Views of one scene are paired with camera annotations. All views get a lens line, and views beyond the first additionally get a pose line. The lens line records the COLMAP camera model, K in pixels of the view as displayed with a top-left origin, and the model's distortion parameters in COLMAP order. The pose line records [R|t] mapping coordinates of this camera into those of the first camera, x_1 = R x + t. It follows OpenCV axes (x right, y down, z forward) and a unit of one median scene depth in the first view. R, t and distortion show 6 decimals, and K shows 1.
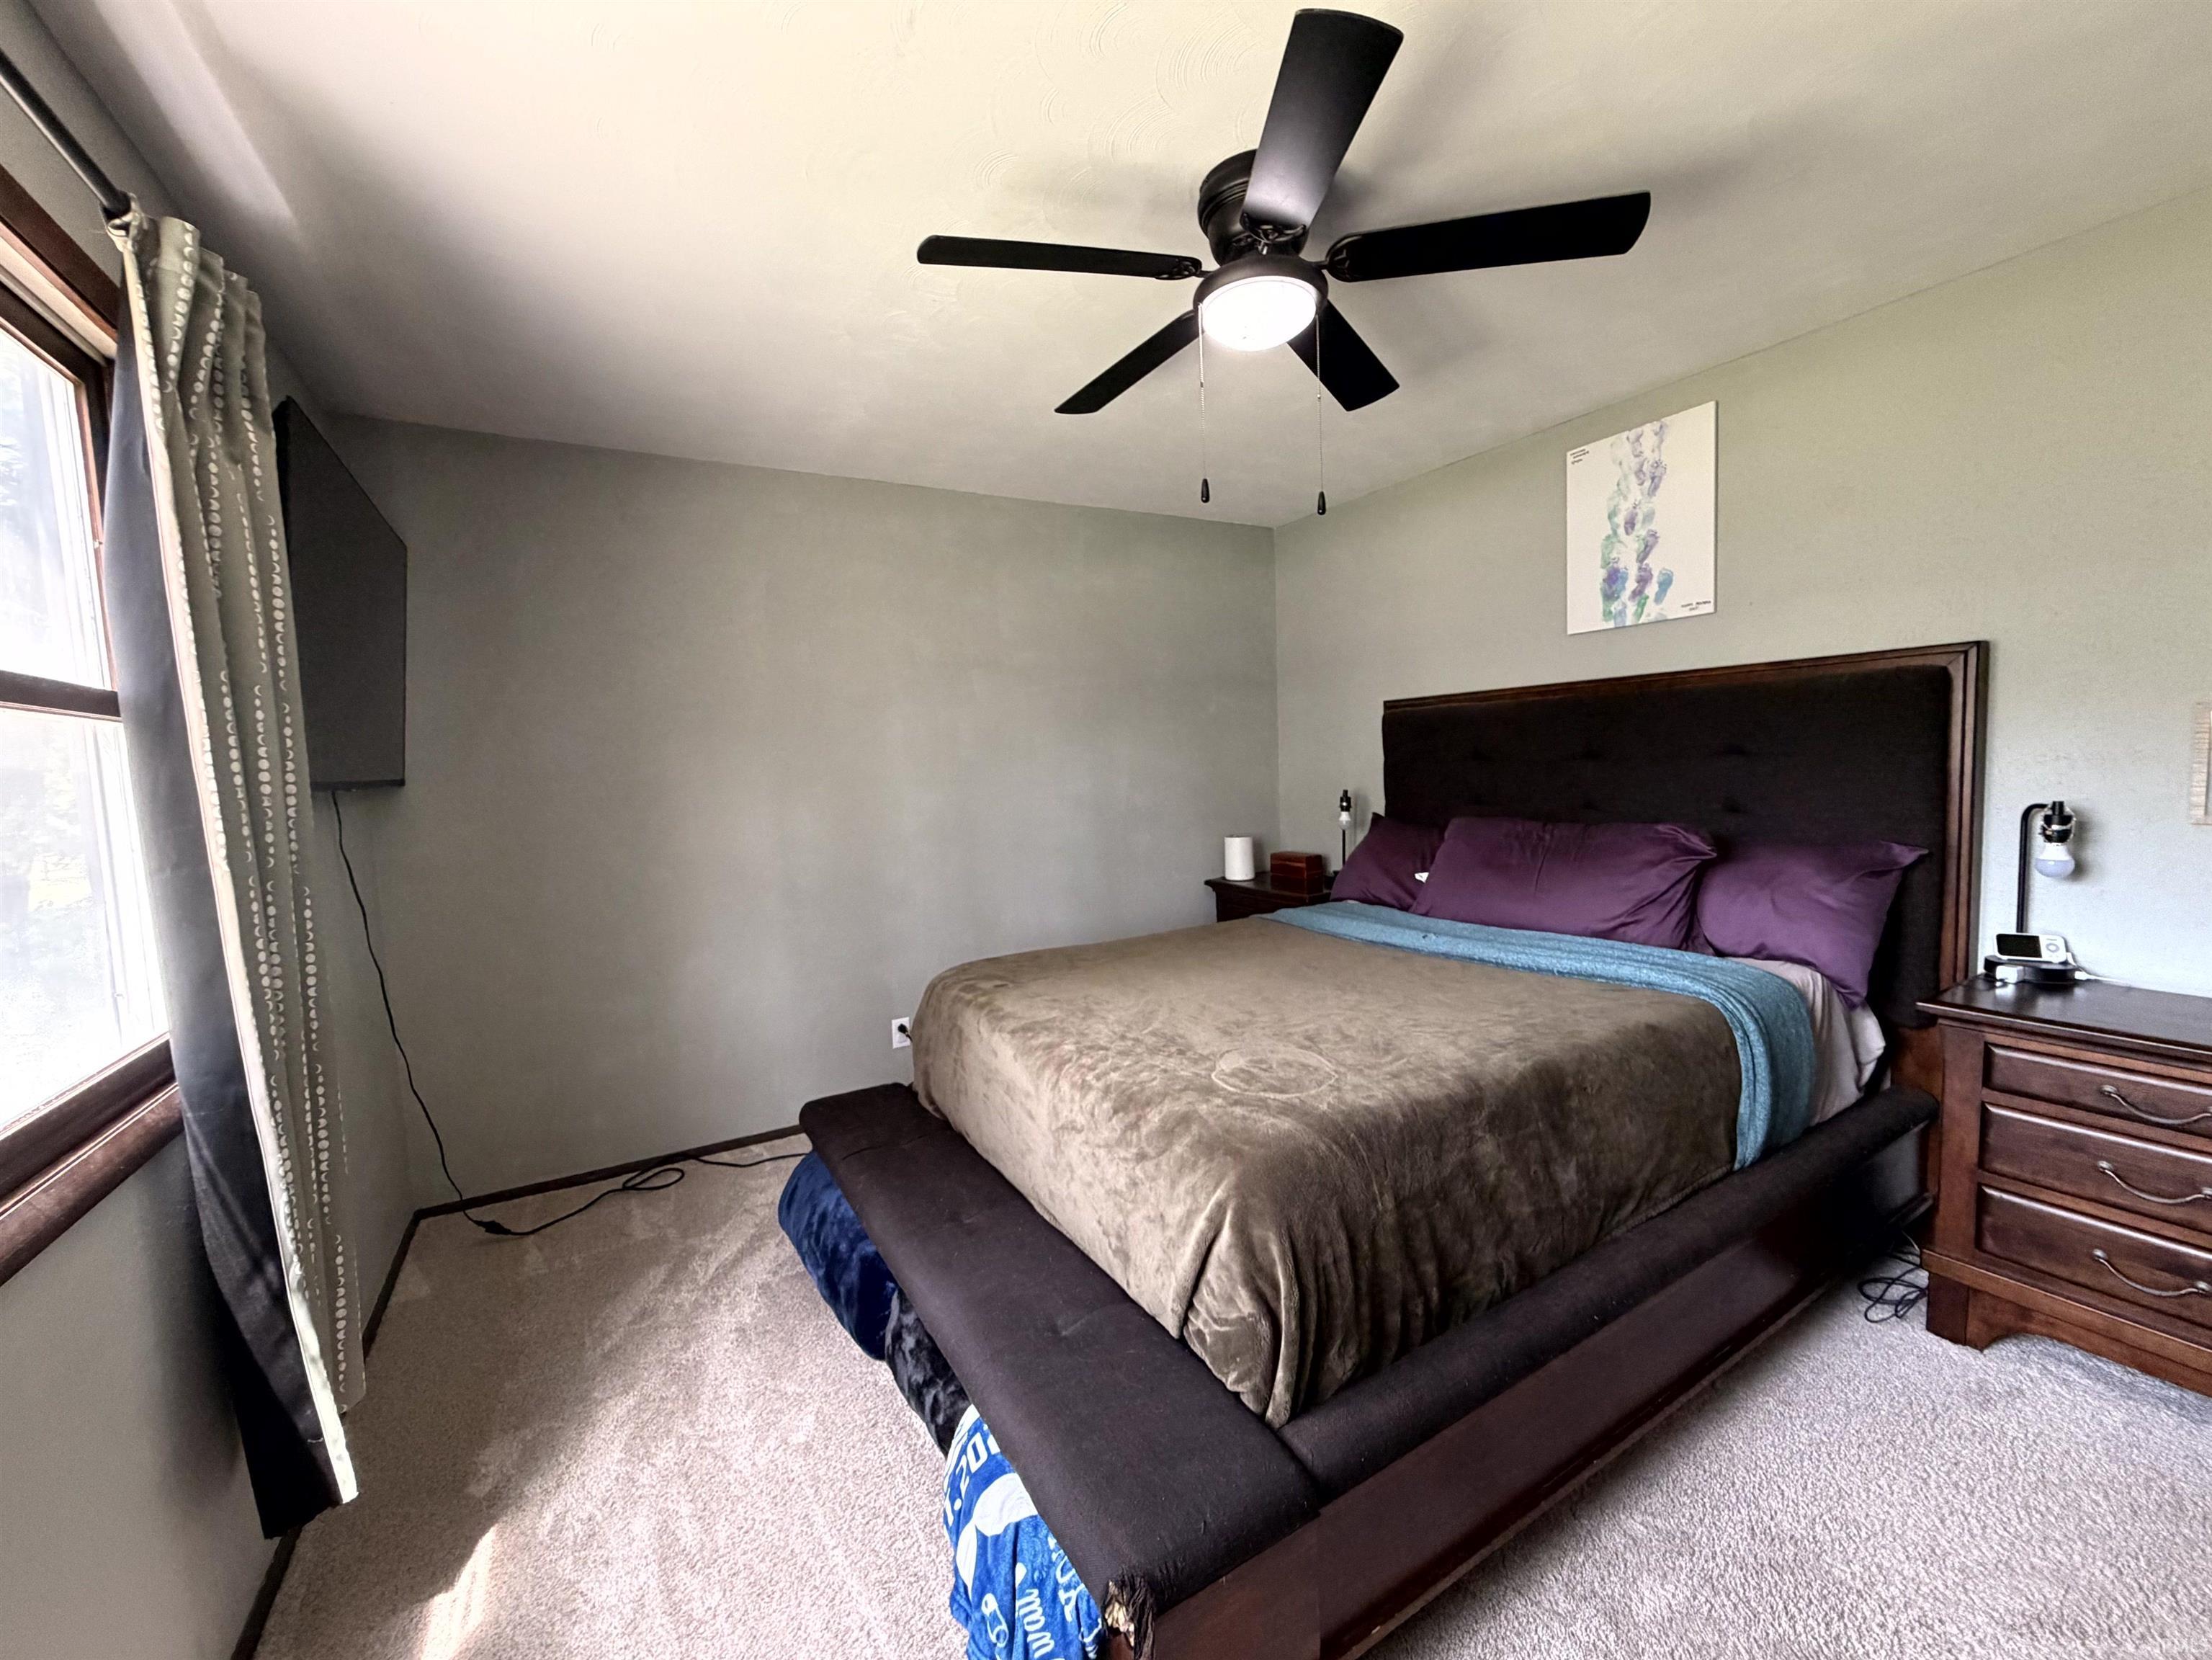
lens RADIAL K [[877.2, 0, 1107.5], [0, 877.2, 837.2], [0, 0, 1]] dist [0.002499, -0.000127]
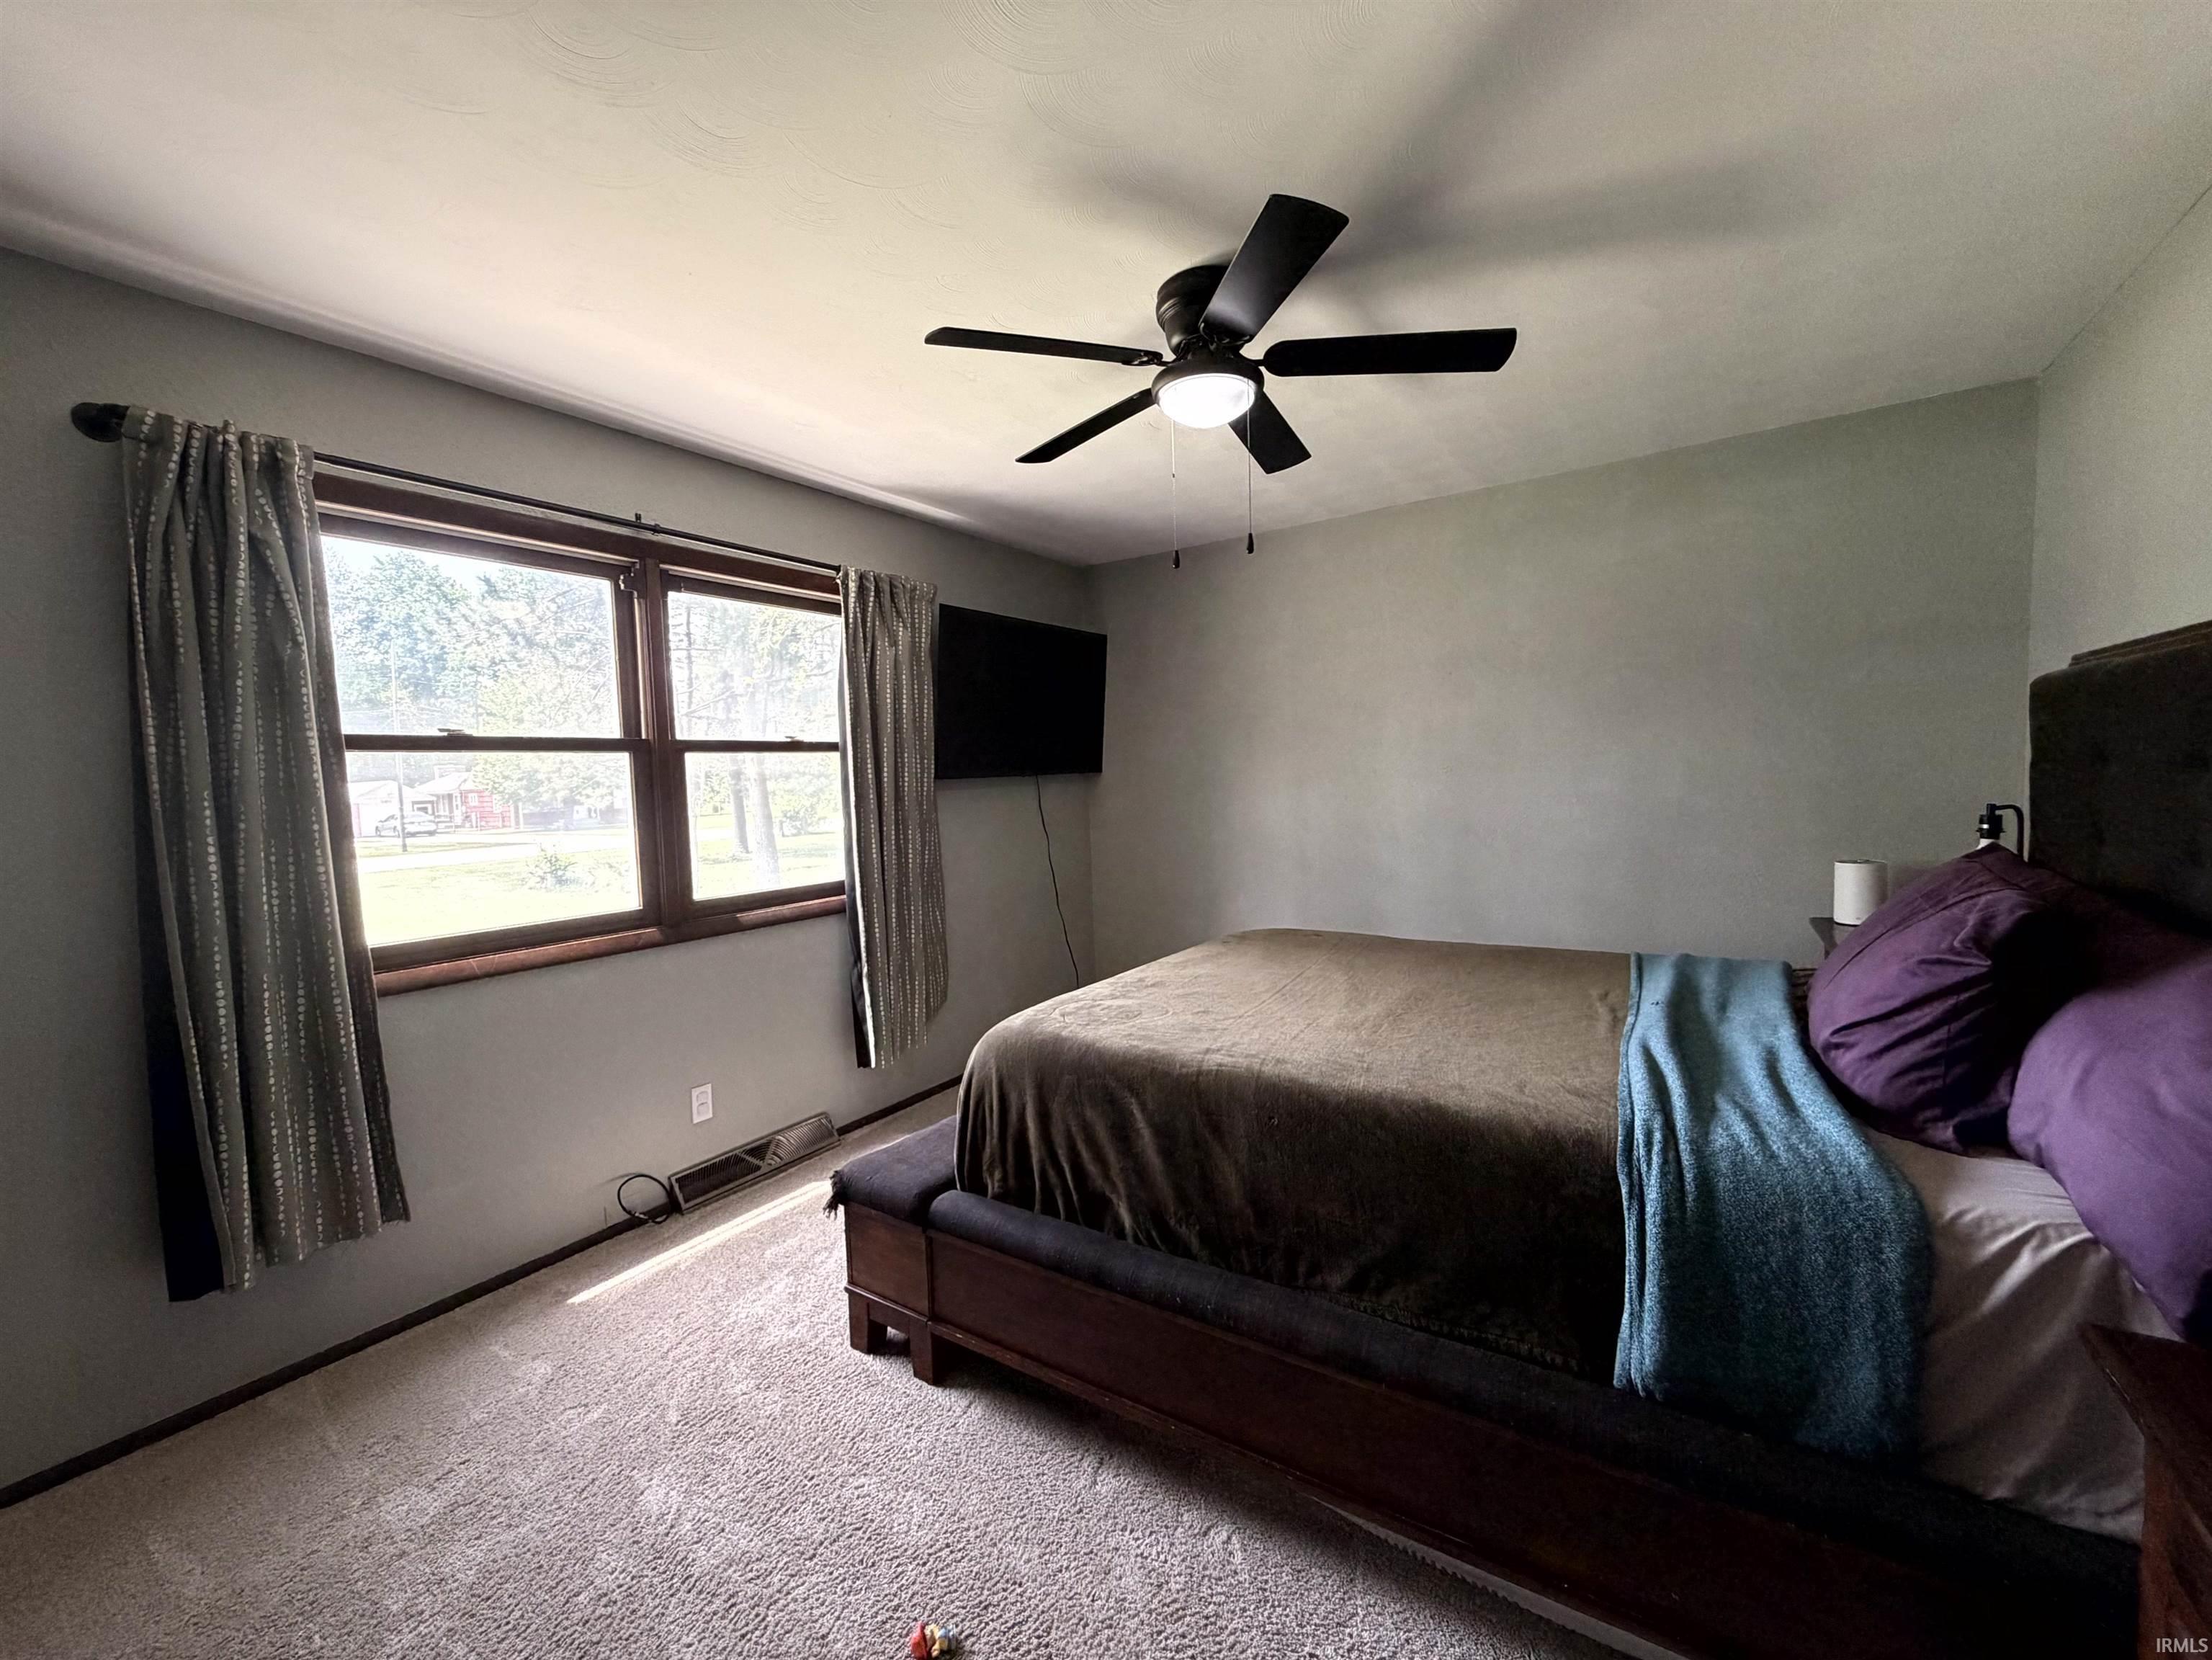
lens RADIAL K [[877.2, 0, 1106.9], [0, 877.2, 821.4], [0, 0, 1]] dist [0.002499, -0.000127]
pose [[0.442419, 0.072700, -0.893857, 1.322976], [-0.062080, 0.996801, 0.050346, -0.081168], [0.894657, 0.033217, 0.445516, 0.395540]]
